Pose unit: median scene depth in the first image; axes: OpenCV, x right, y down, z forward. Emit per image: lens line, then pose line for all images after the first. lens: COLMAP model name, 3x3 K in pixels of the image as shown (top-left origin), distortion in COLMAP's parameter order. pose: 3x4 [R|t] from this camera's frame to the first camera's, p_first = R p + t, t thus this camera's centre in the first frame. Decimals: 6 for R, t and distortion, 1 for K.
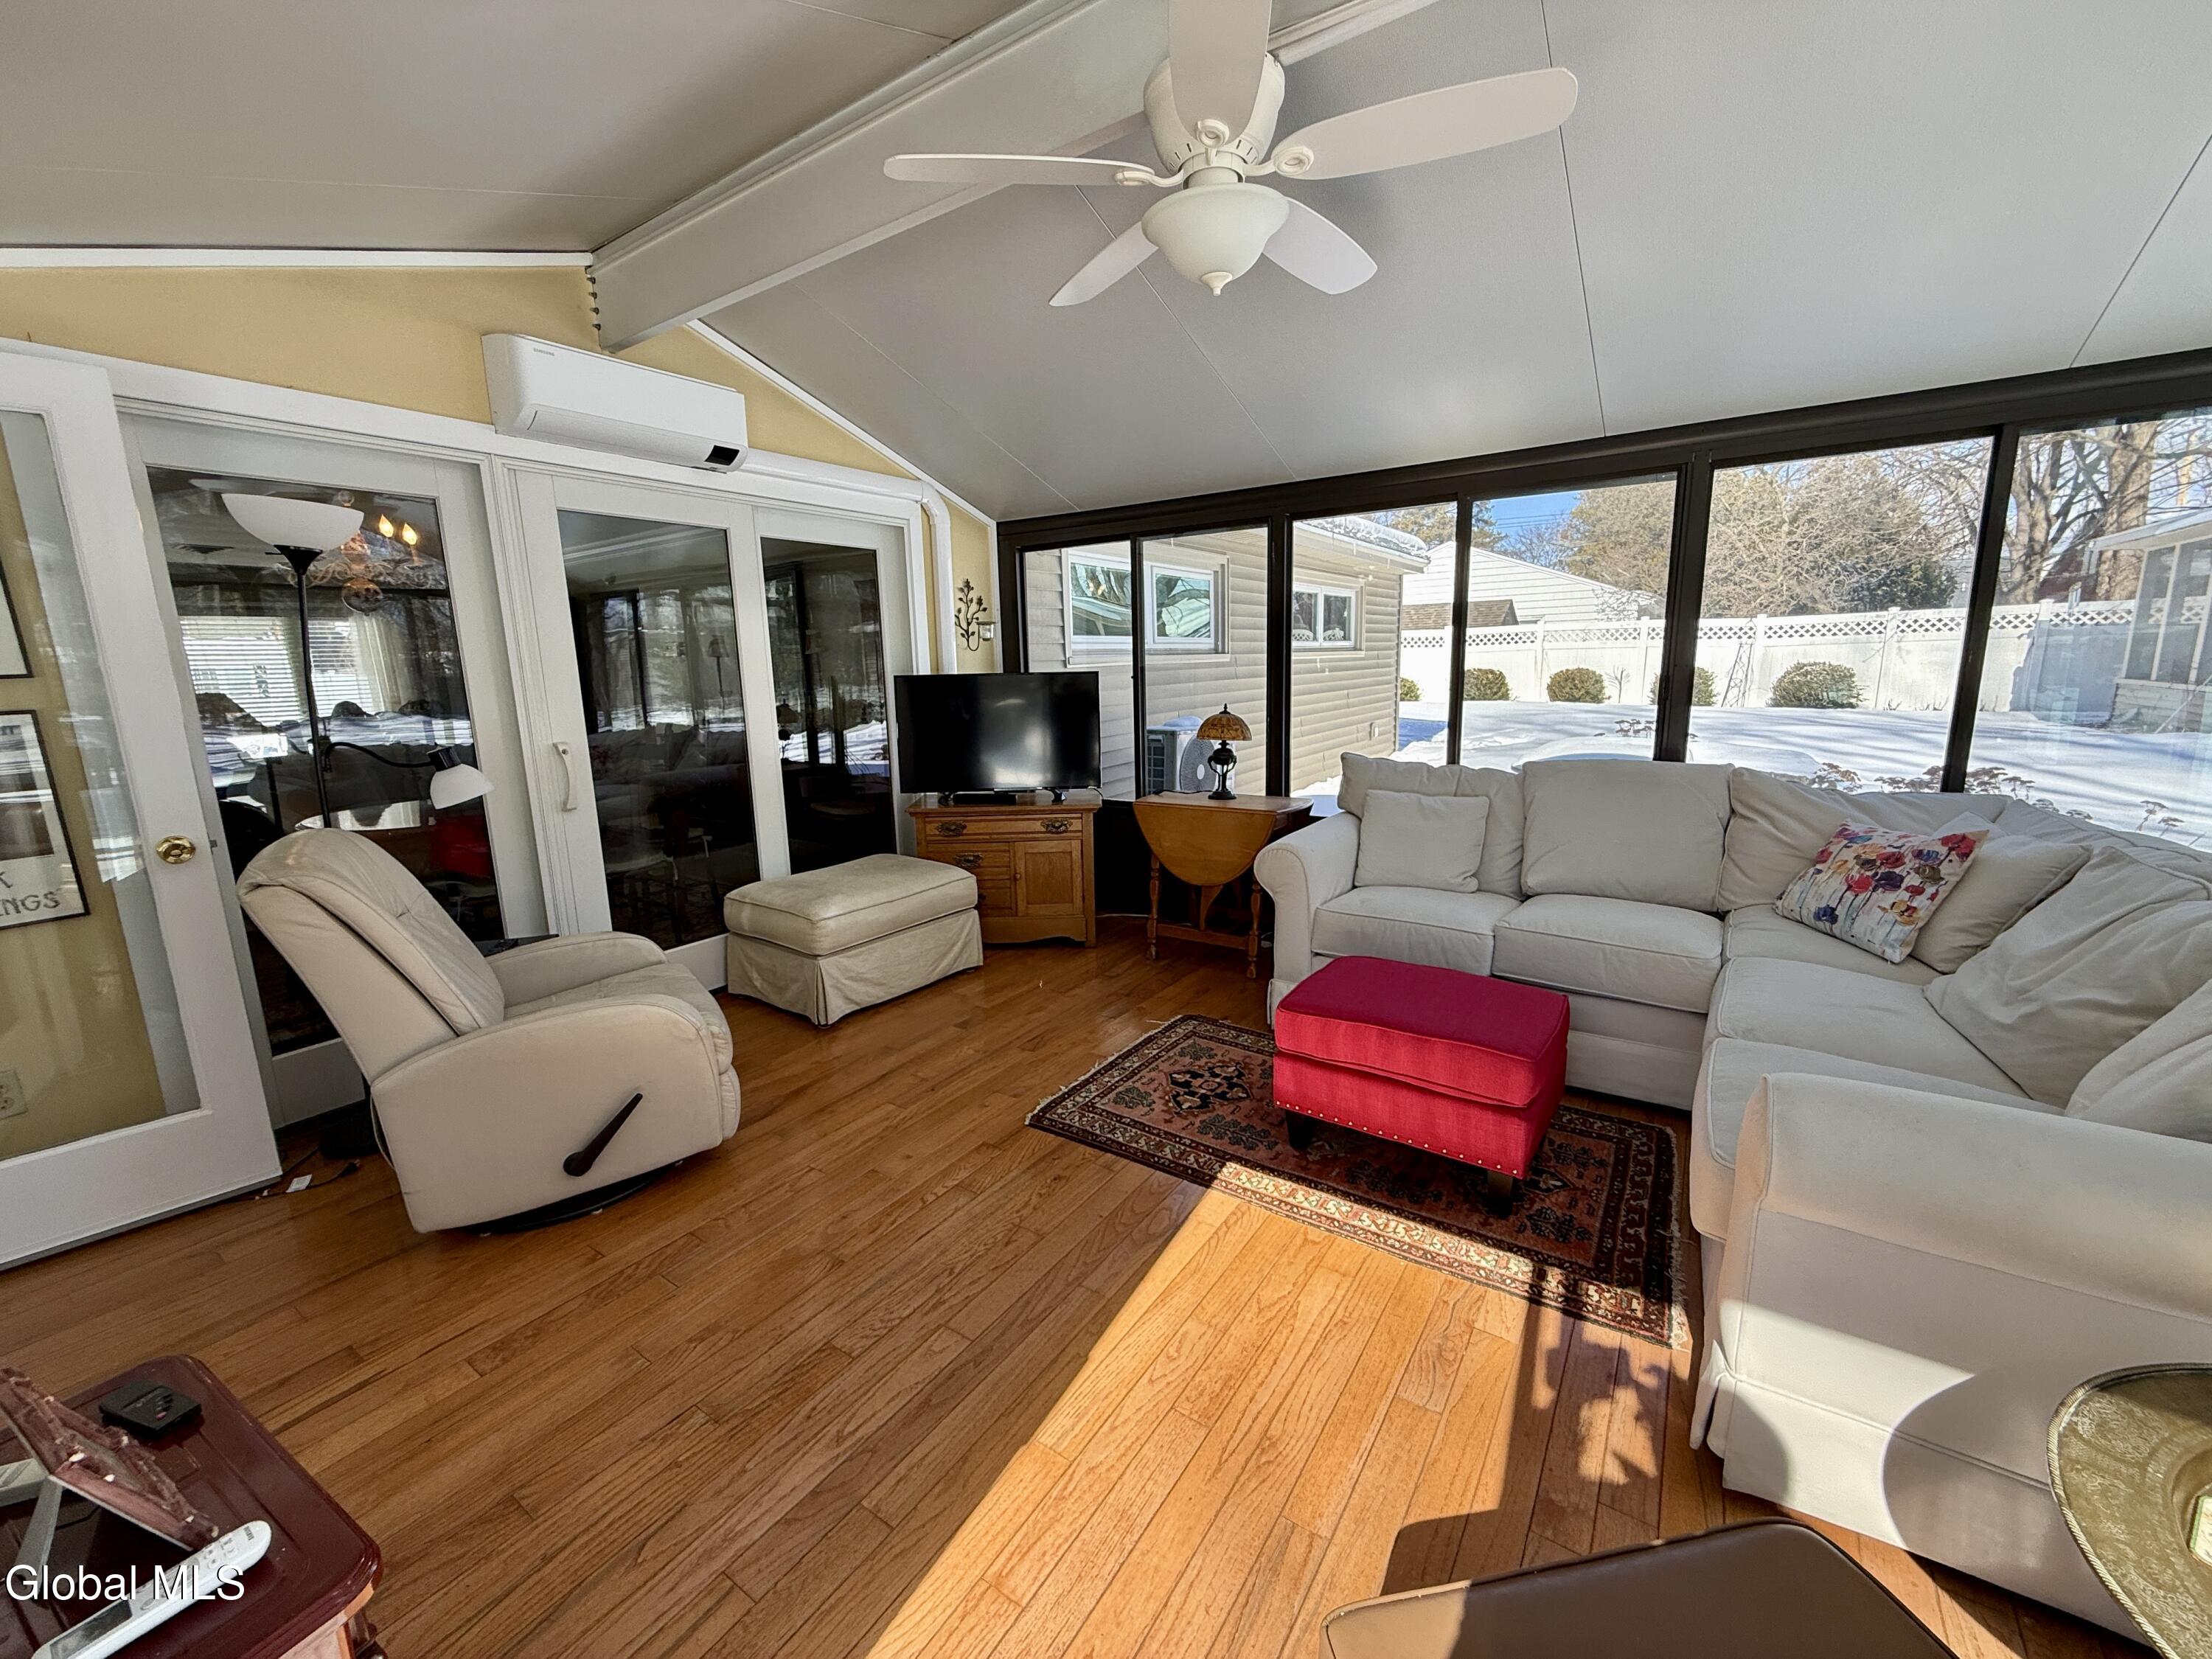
lens RADIAL K [[879.8, 0, 1100.6], [0, 879.8, 828.2], [0, 0, 1]] dist [-0.001575, 0.000674]
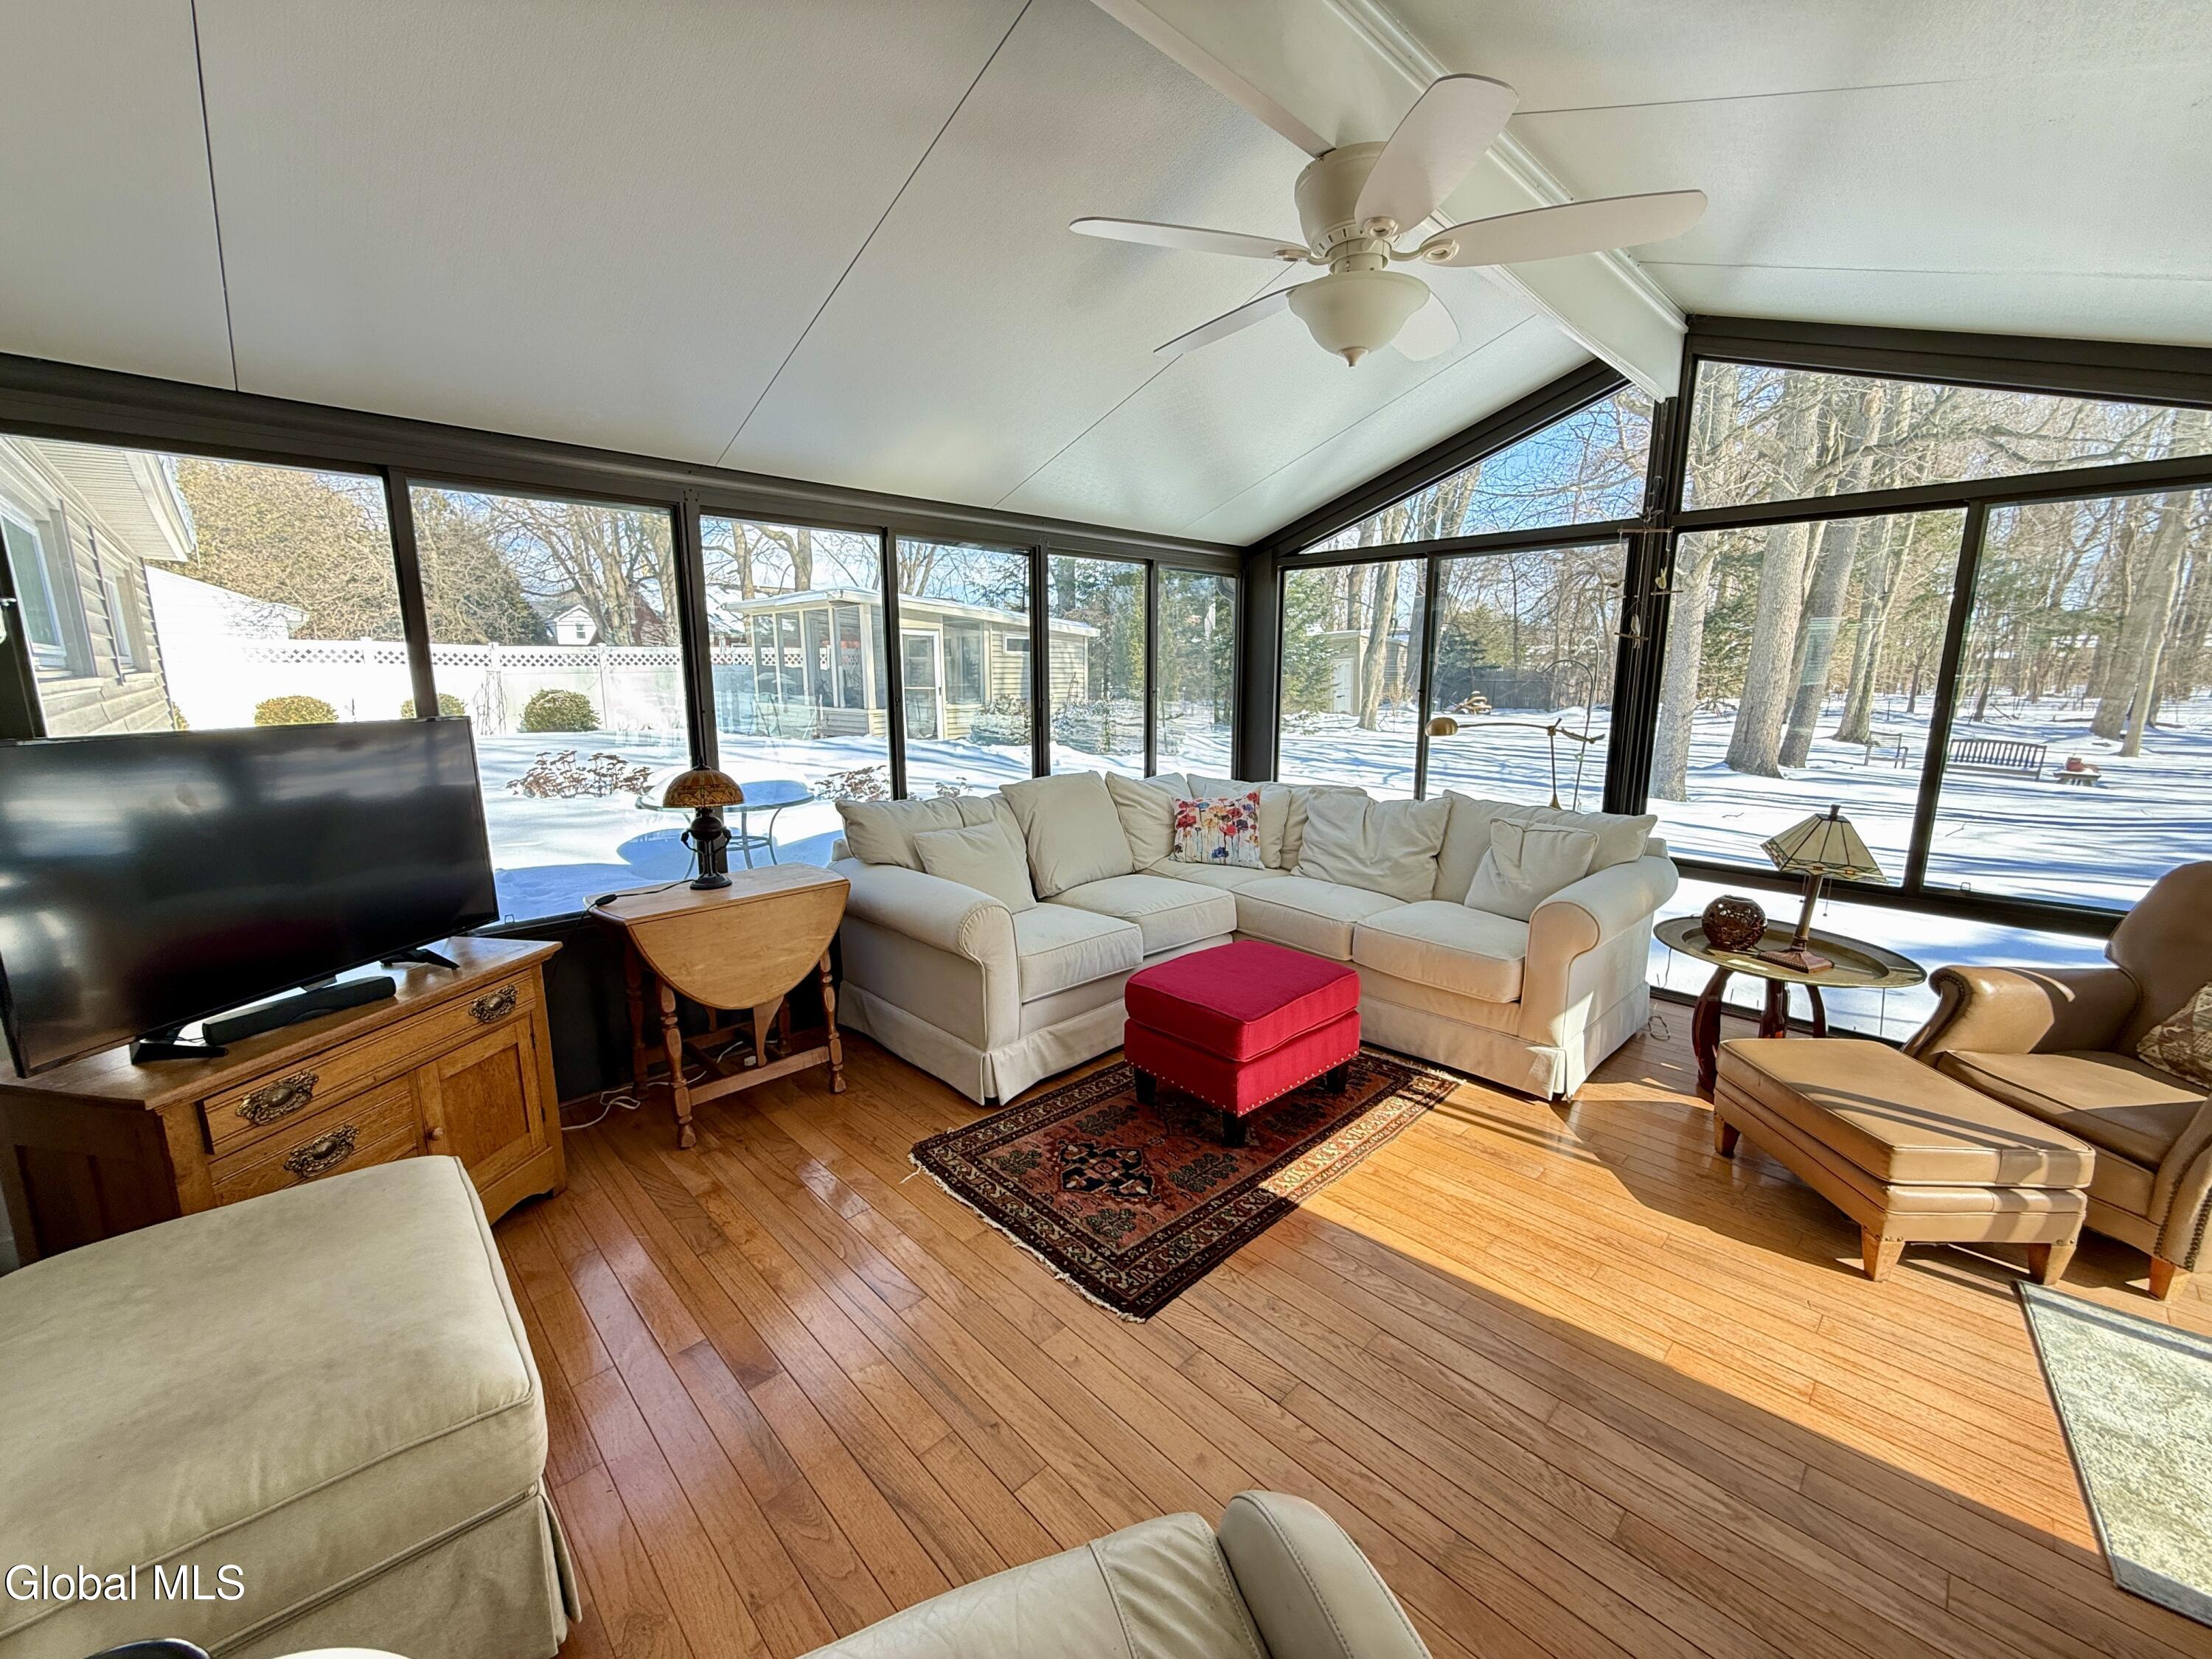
lens RADIAL K [[879.8, 0, 1104.9], [0, 879.8, 835.1], [0, 0, 1]] dist [-0.001575, 0.000674]
pose [[0.199914, -0.157553, 0.967063, -0.705295], [0.177424, 0.976492, 0.122411, -0.153492], [-0.963615, 0.147109, 0.223168, 0.759775]]
